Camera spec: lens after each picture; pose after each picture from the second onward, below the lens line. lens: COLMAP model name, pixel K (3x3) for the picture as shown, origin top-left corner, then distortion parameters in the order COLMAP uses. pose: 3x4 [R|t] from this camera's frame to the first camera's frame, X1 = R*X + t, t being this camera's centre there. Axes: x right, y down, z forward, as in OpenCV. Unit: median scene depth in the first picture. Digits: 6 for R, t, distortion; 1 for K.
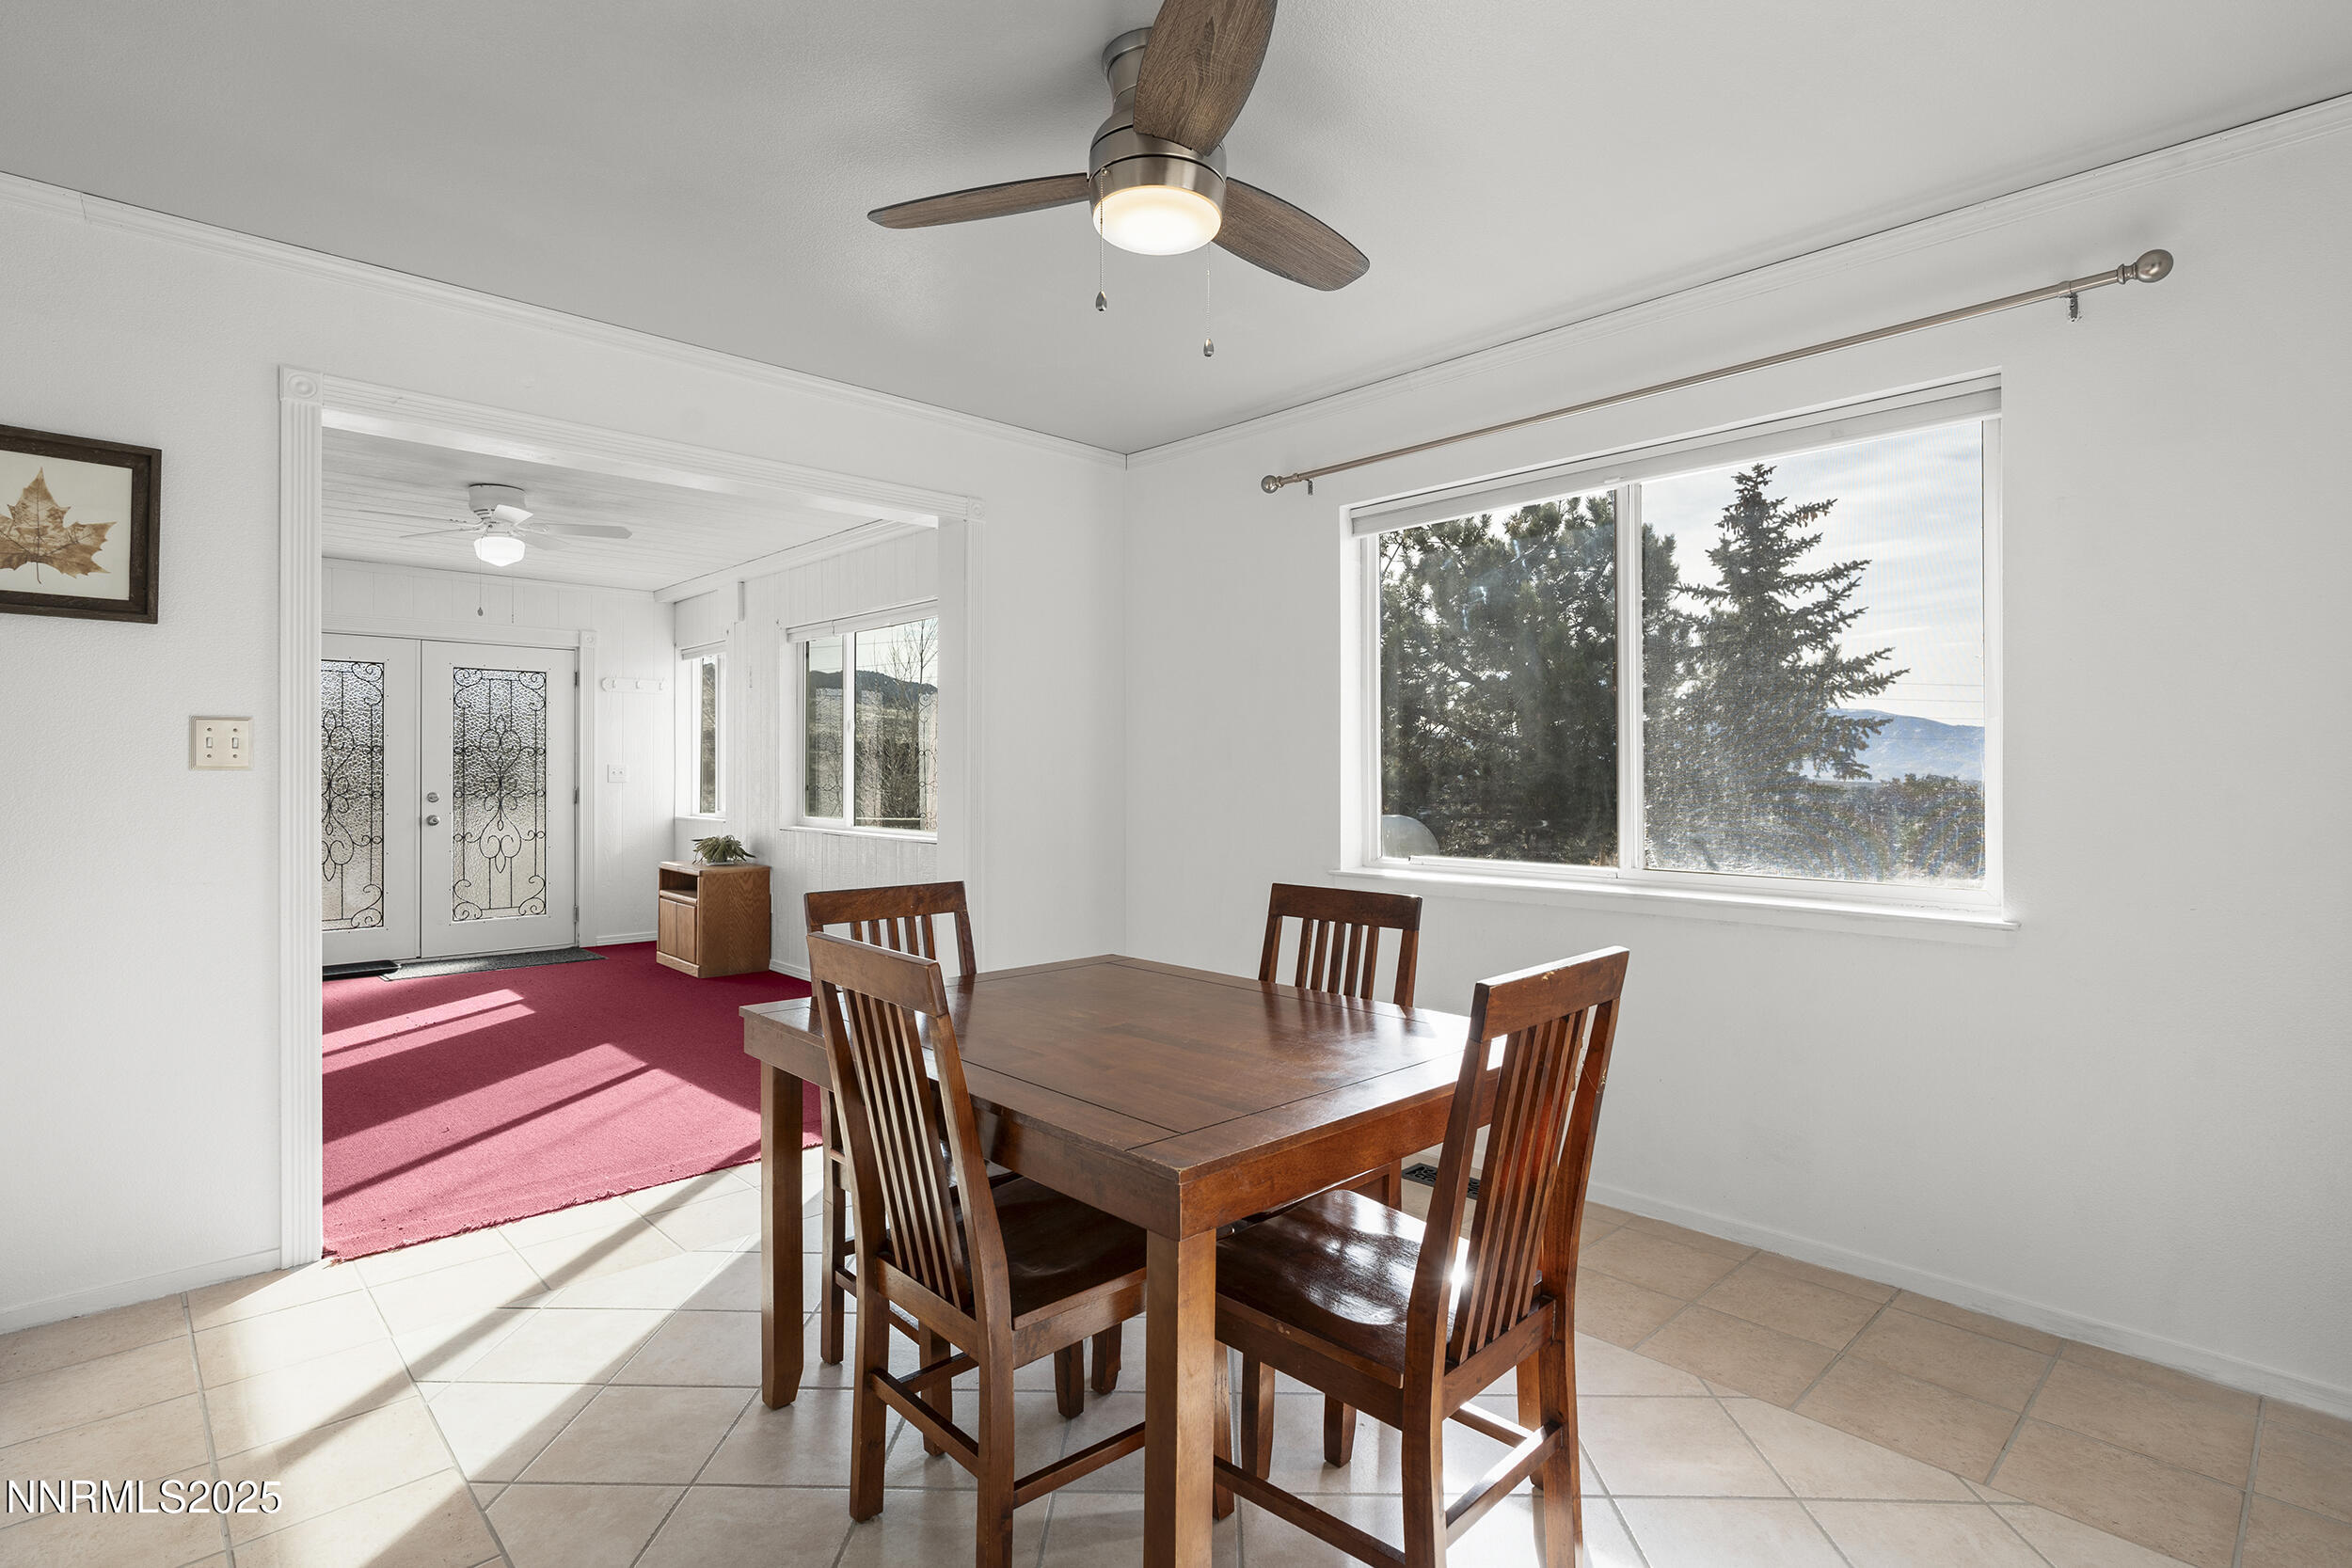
lens RADIAL K [[1113.6, 0, 1164.8], [0, 1113.6, 773.1], [0, 0, 1]] dist [-0.010714, 0.000861]
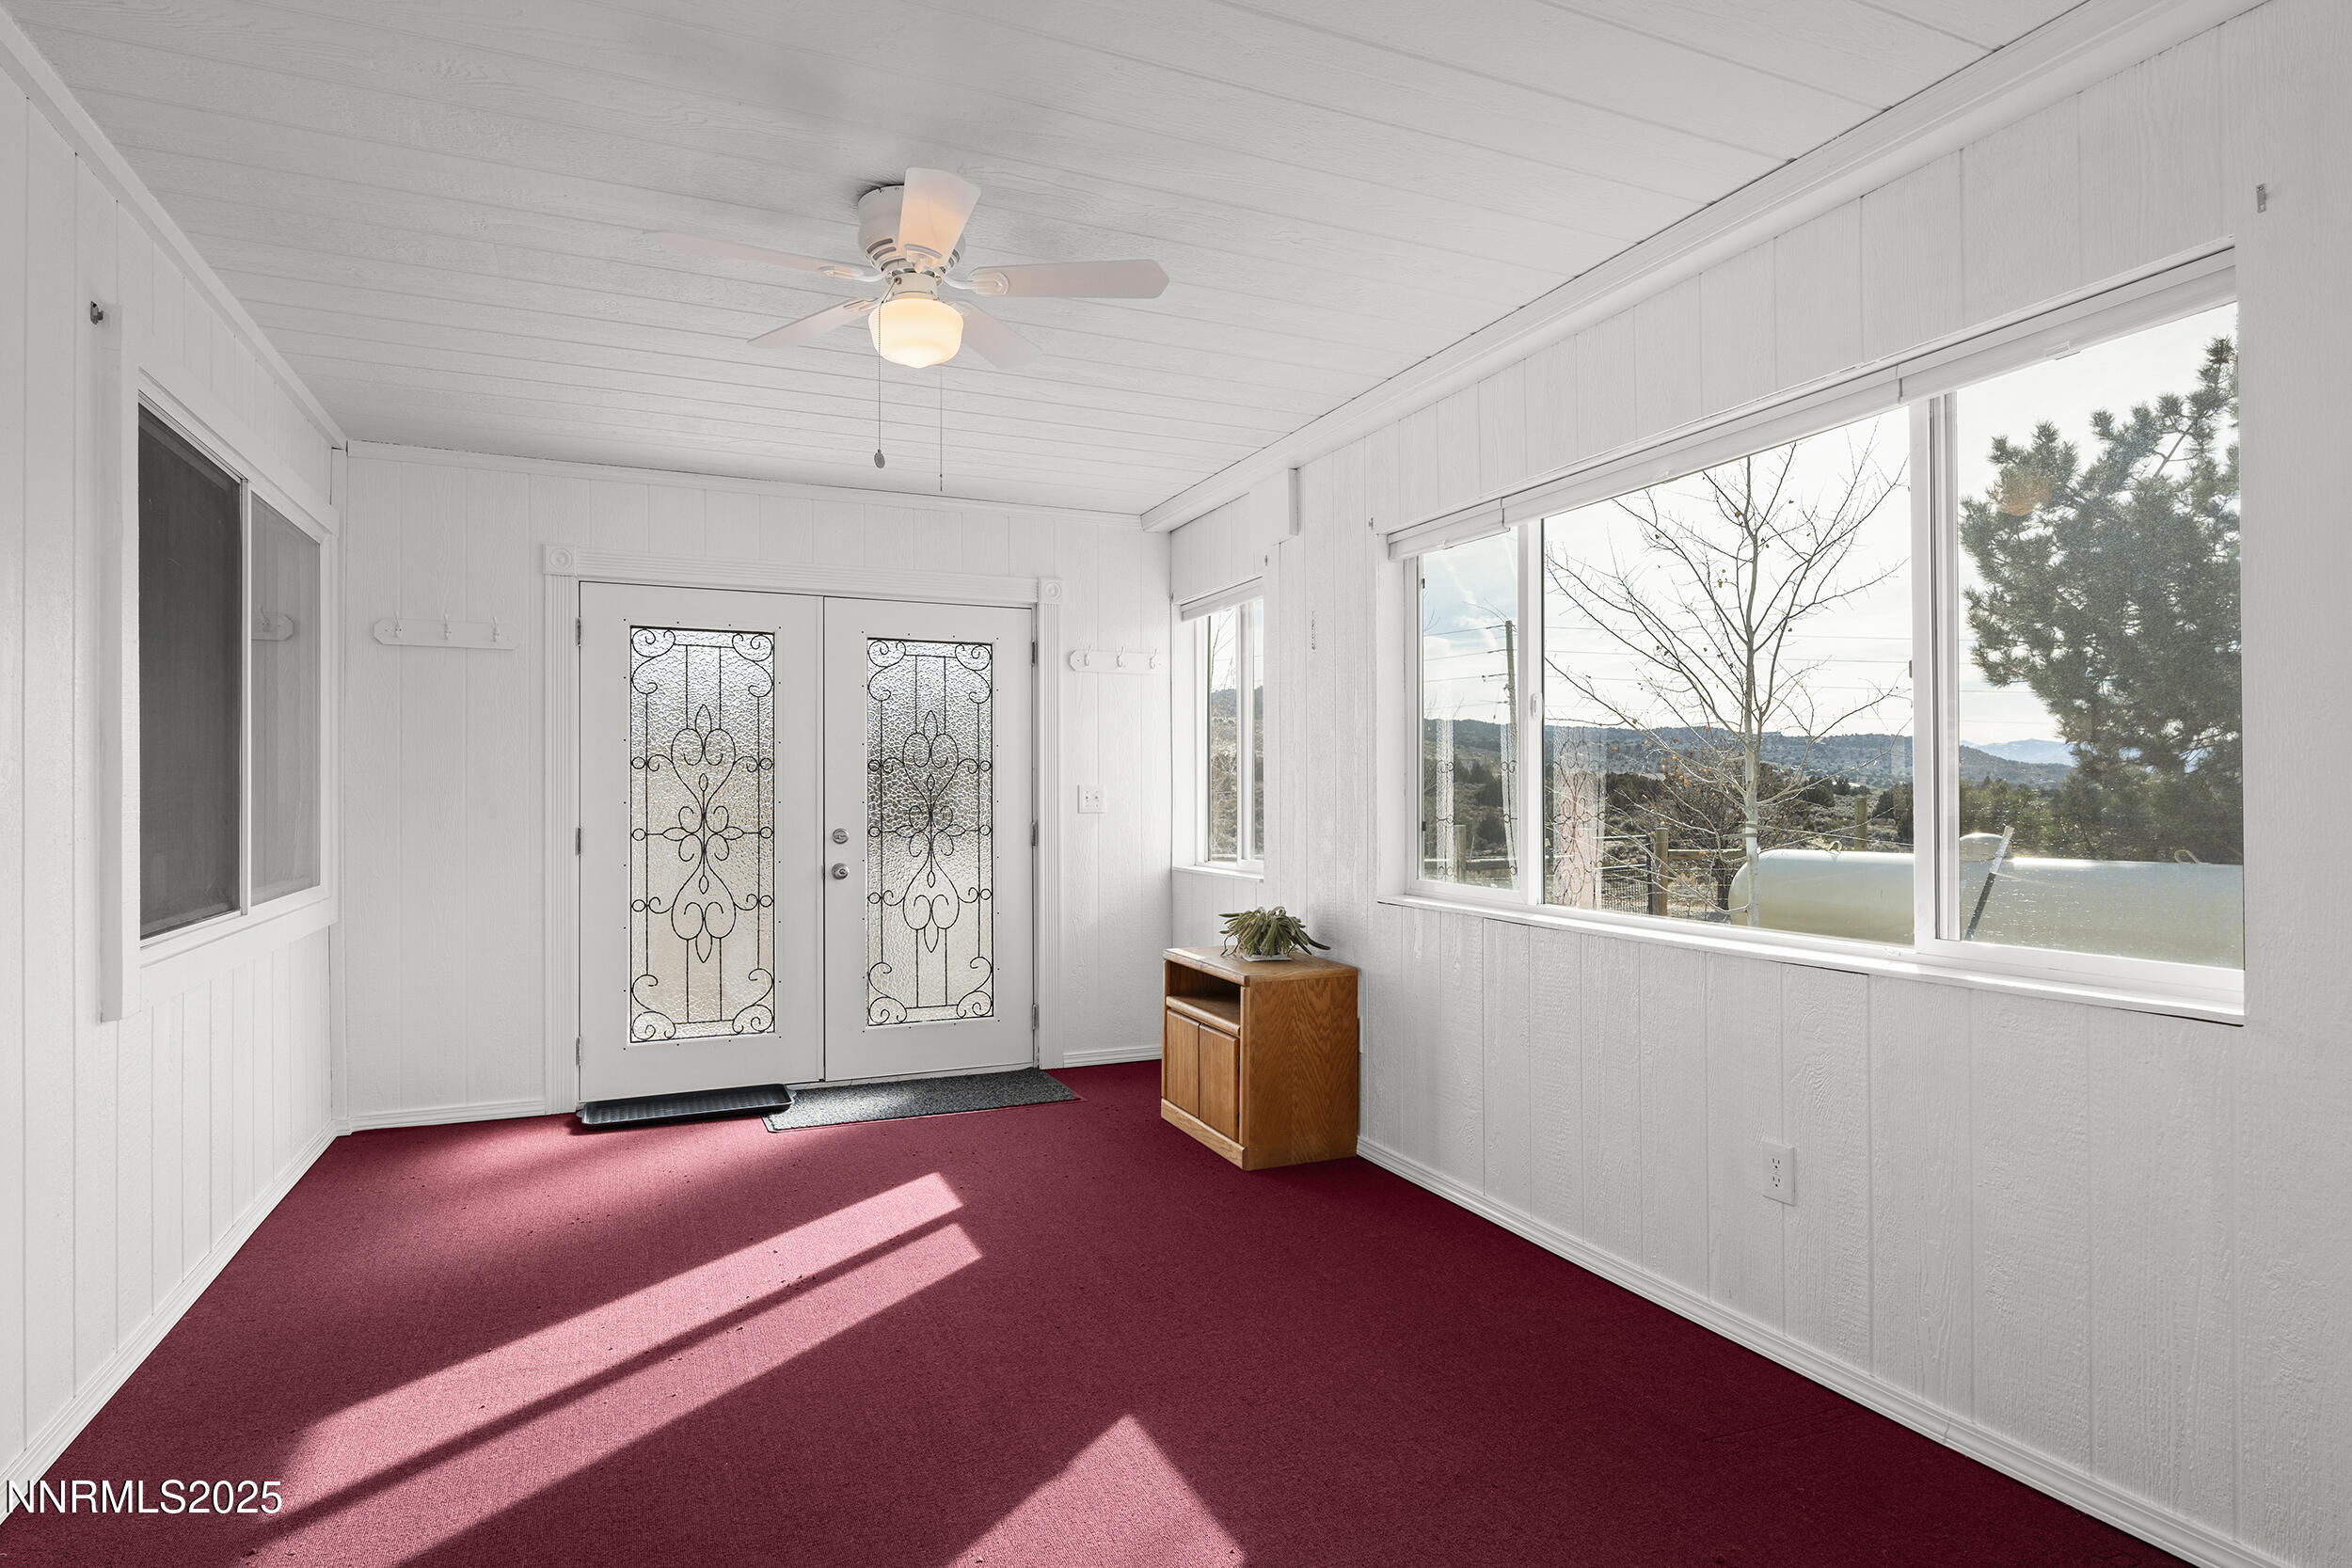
lens RADIAL K [[1278.1, 0, 1181.2], [0, 1278.1, 790.6], [0, 0, 1]] dist [-0.028106, -0.000116]
pose [[0.937472, -0.004708, -0.348028, -0.208091], [0.003108, 0.999982, -0.005155, -0.000684], [0.348046, 0.003751, 0.937470, 0.362327]]
